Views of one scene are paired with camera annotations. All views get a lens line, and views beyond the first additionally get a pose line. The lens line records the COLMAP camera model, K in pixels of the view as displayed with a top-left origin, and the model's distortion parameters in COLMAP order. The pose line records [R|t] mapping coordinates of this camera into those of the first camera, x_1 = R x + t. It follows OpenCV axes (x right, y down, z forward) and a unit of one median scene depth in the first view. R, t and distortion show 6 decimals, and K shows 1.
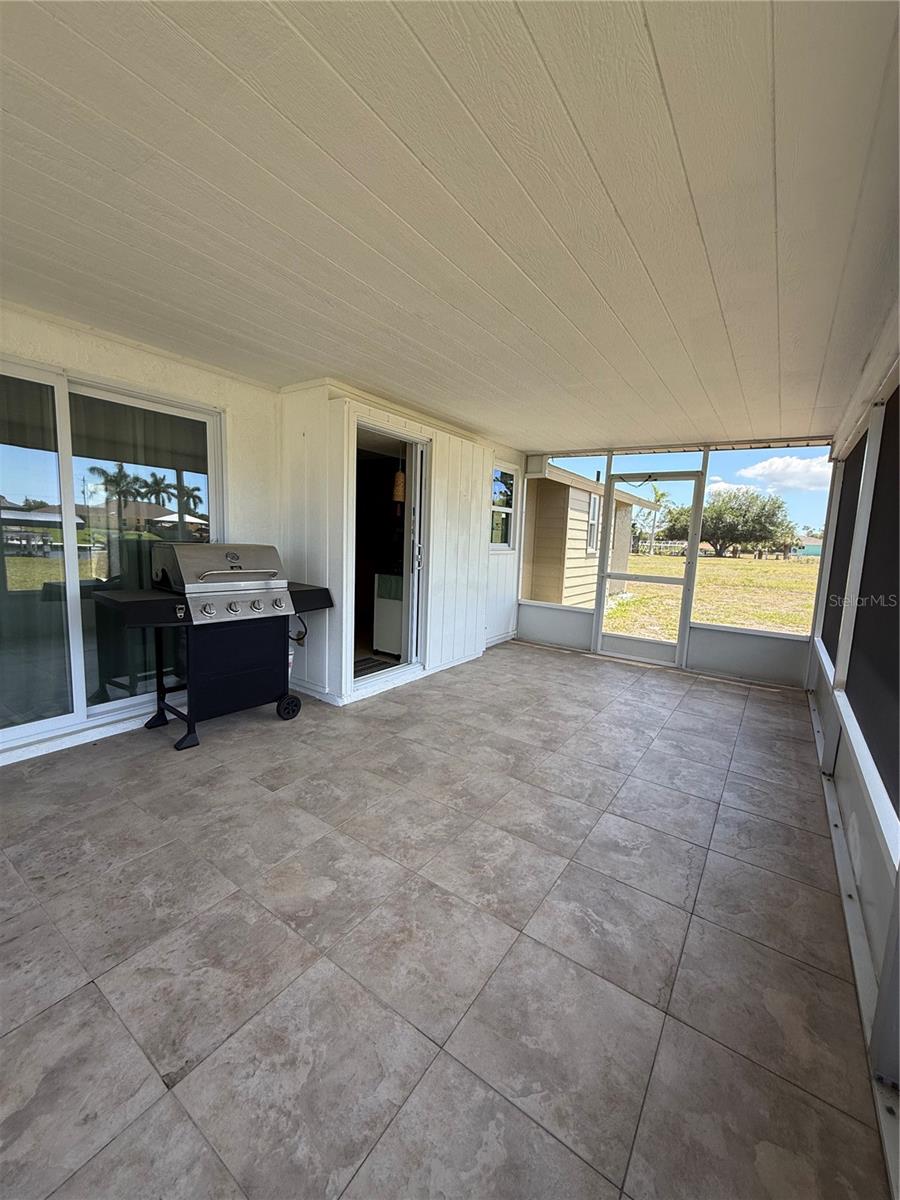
lens RADIAL K [[480.0, 0, 450.6], [0, 480.0, 597.0], [0, 0, 1]] dist [0.000550, 0.000134]
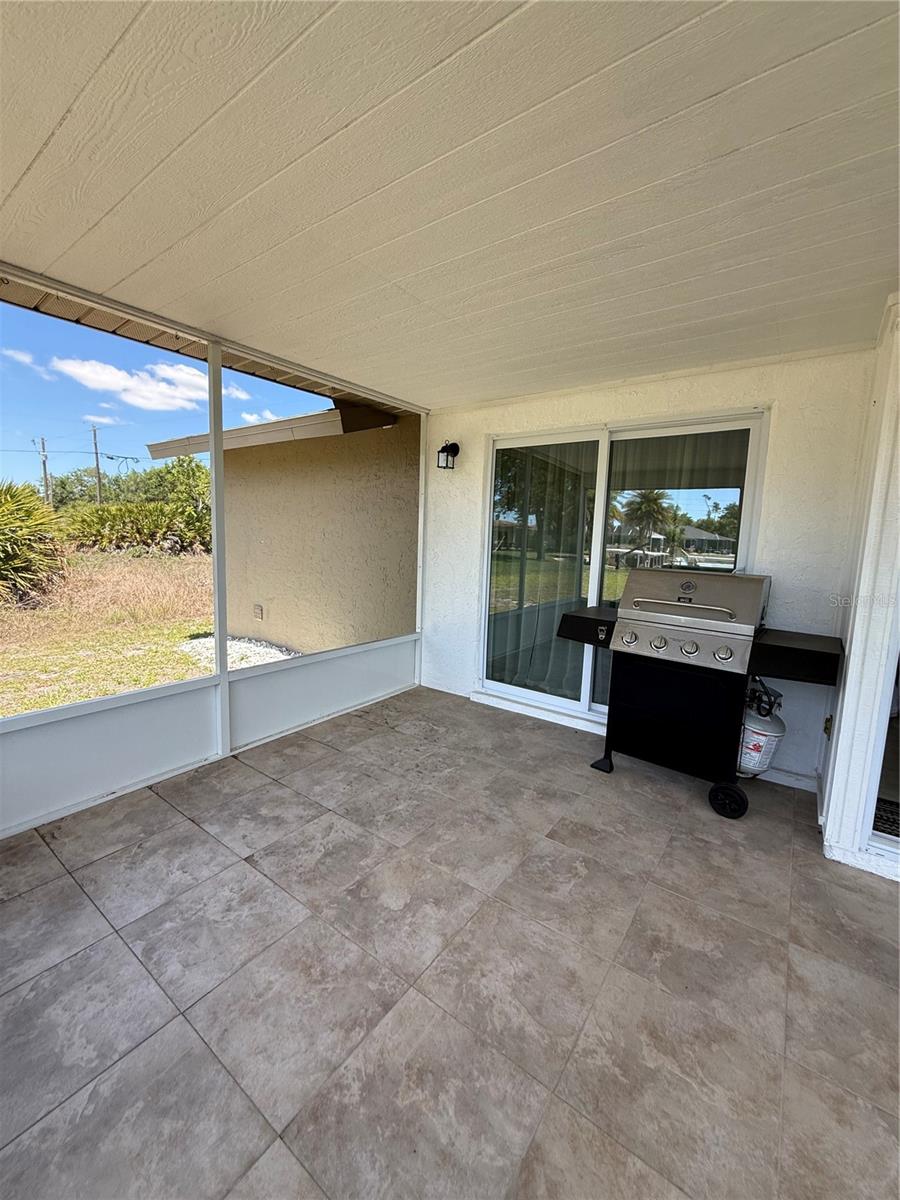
lens RADIAL K [[480.0, 0, 450.6], [0, 480.0, 597.0], [0, 0, 1]] dist [0.000550, 0.000134]
pose [[-0.023800, 0.084732, -0.996120, 0.480910], [-0.159224, 0.983362, 0.087451, -0.088320], [0.986956, 0.160687, -0.009913, 0.725171]]
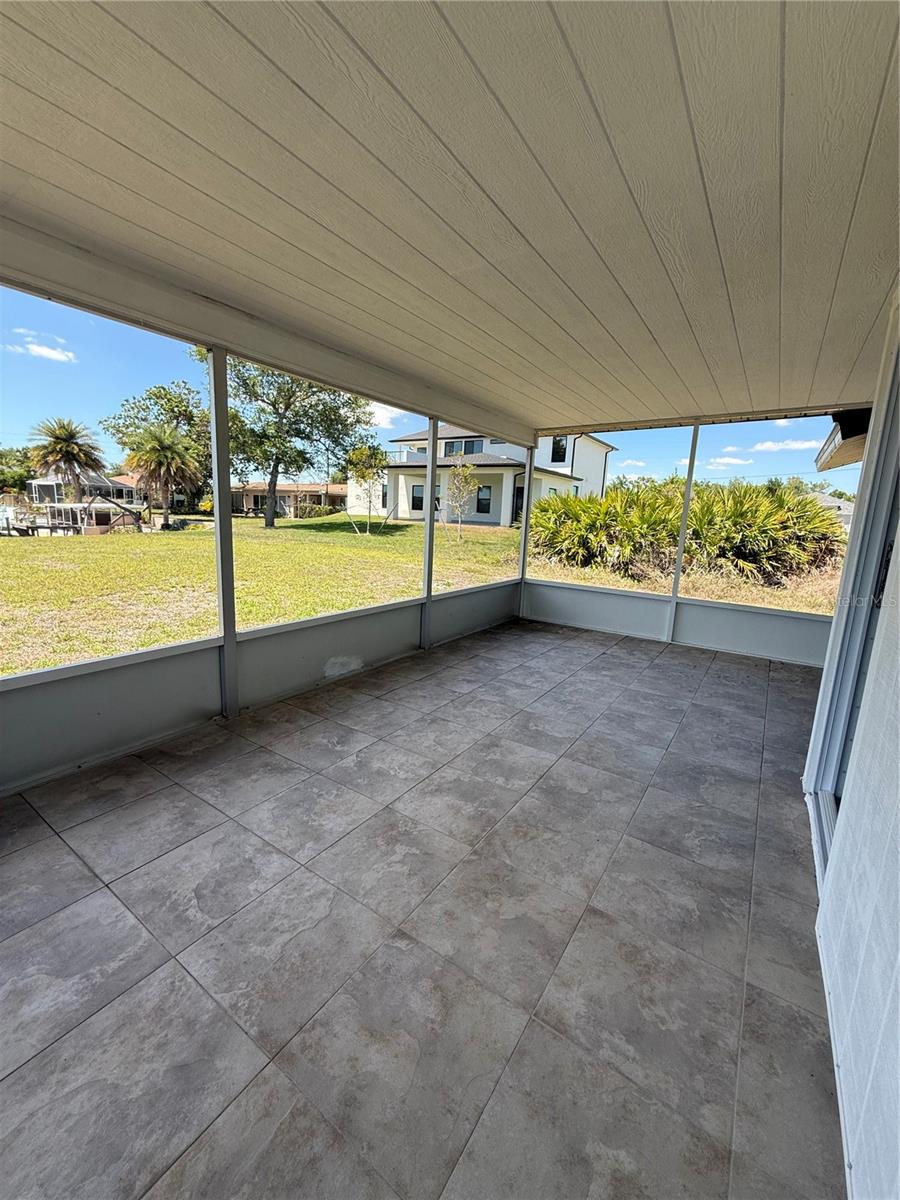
lens RADIAL K [[477.9, 0, 449.1], [0, 477.9, 595.5], [0, 0, 1]] dist [0.000789, 0.000059]
pose [[-0.996597, -0.080220, -0.018977, 0.401493], [-0.082265, 0.953123, 0.291187, -0.255729], [-0.005271, 0.291757, -0.956478, 2.197580]]
